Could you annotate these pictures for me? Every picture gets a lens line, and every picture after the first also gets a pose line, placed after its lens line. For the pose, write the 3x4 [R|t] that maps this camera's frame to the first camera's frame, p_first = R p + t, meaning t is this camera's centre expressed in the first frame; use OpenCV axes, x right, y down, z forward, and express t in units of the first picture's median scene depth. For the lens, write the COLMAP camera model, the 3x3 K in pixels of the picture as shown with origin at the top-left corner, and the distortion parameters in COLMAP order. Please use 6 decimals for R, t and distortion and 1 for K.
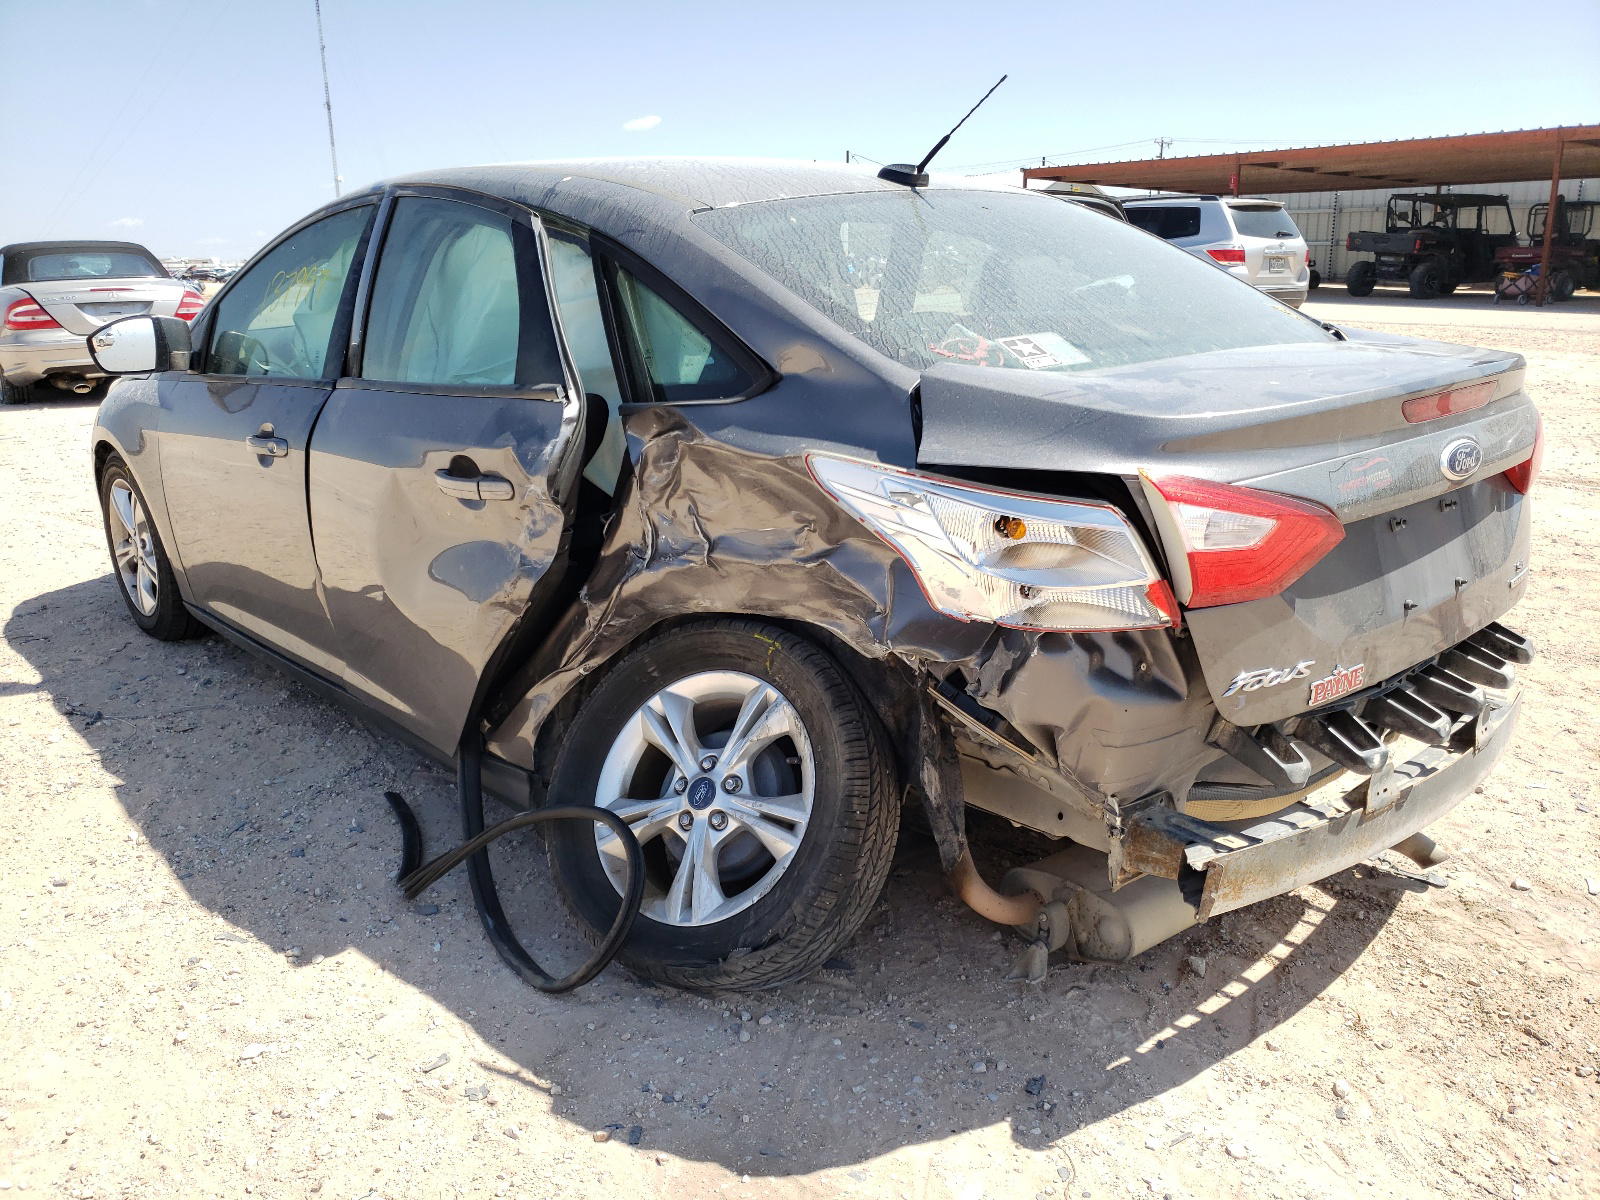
lens RADIAL K [[1254.1, 0, 778.9], [0, 1254.1, 602.9], [0, 0, 1]] dist [-0.058015, 0.093248]
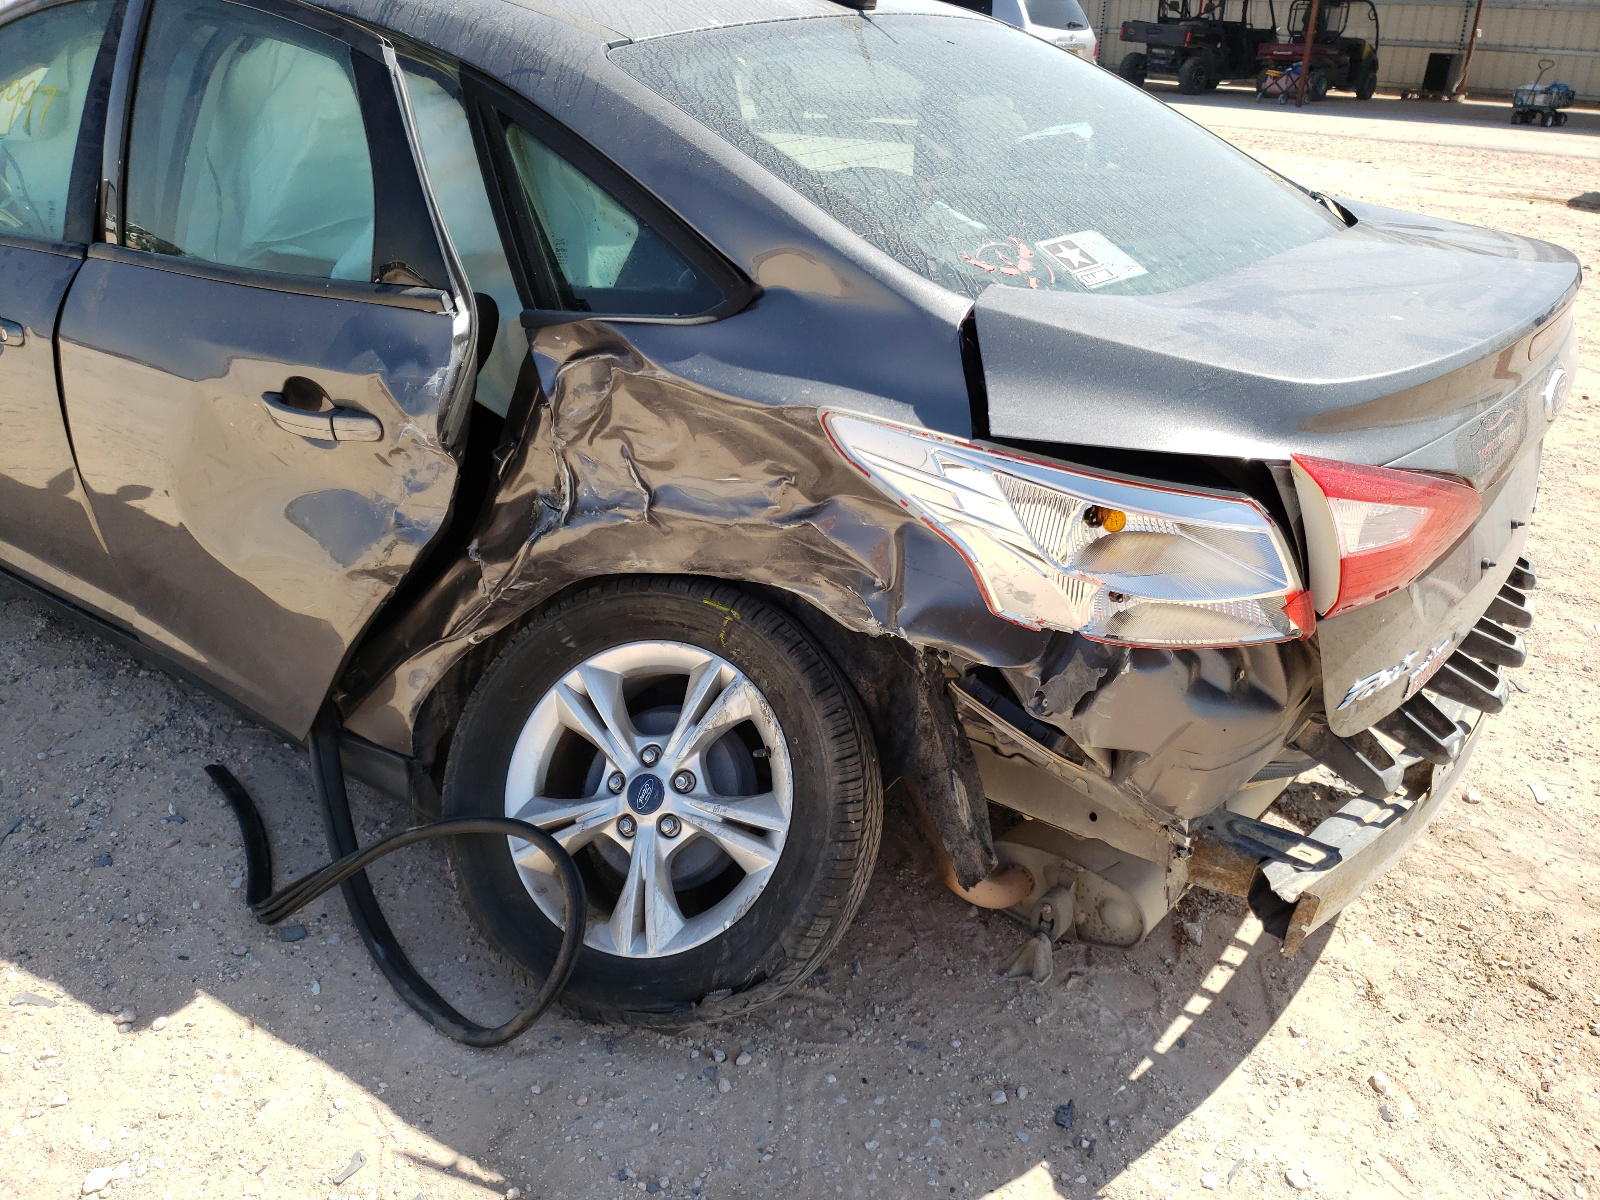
lens RADIAL K [[1254.1, 0, 778.9], [0, 1254.1, 602.9], [0, 0, 1]] dist [-0.058015, 0.093248]
pose [[0.981820, -0.049205, 0.183325, -0.124008], [0.018500, 0.986025, 0.165569, -0.109329], [-0.188909, -0.159167, 0.969009, 0.214431]]
